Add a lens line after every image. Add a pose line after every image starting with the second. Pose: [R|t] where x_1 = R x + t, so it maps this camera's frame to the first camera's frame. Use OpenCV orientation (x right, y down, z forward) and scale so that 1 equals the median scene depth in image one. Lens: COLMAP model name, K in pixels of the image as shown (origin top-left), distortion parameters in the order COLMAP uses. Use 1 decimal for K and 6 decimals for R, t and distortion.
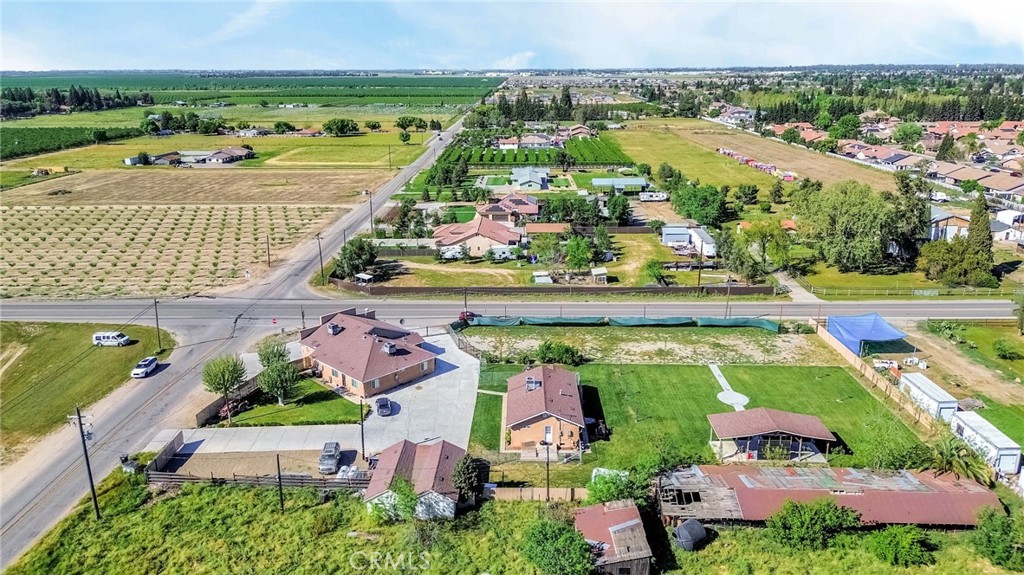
lens RADIAL K [[719.8, 0, 513.6], [0, 719.8, 290.5], [0, 0, 1]] dist [0.106525, -0.138562]
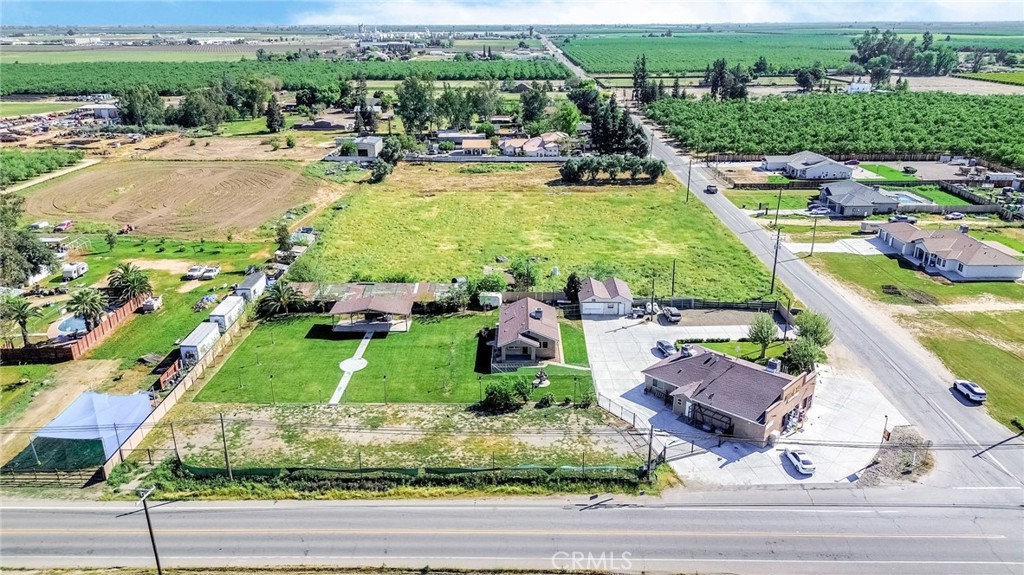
lens RADIAL K [[719.8, 0, 513.6], [0, 719.8, 290.5], [0, 0, 1]] dist [0.106525, -0.138562]
pose [[-0.999973, 0.007276, 0.000522, 0.036809], [0.006099, 0.794685, 0.606992, -0.360540], [0.004002, 0.606979, -0.794708, 1.089543]]
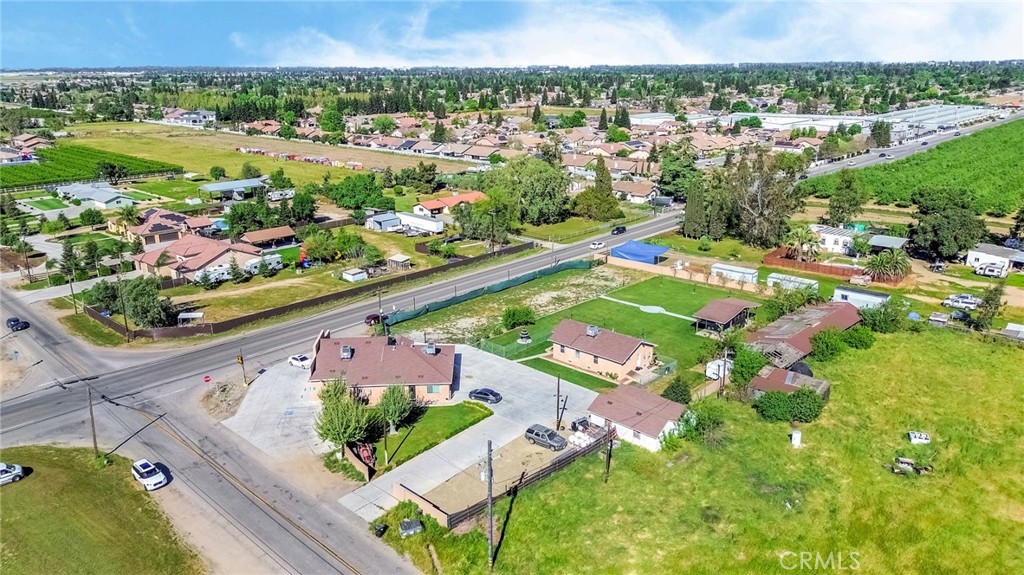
lens RADIAL K [[719.8, 0, 513.6], [0, 719.8, 290.5], [0, 0, 1]] dist [0.106525, -0.138562]
pose [[0.674639, -0.220013, 0.704596, -0.481475], [0.221767, 0.970861, 0.090816, -0.037051], [-0.704046, 0.094988, 0.703773, 0.149870]]
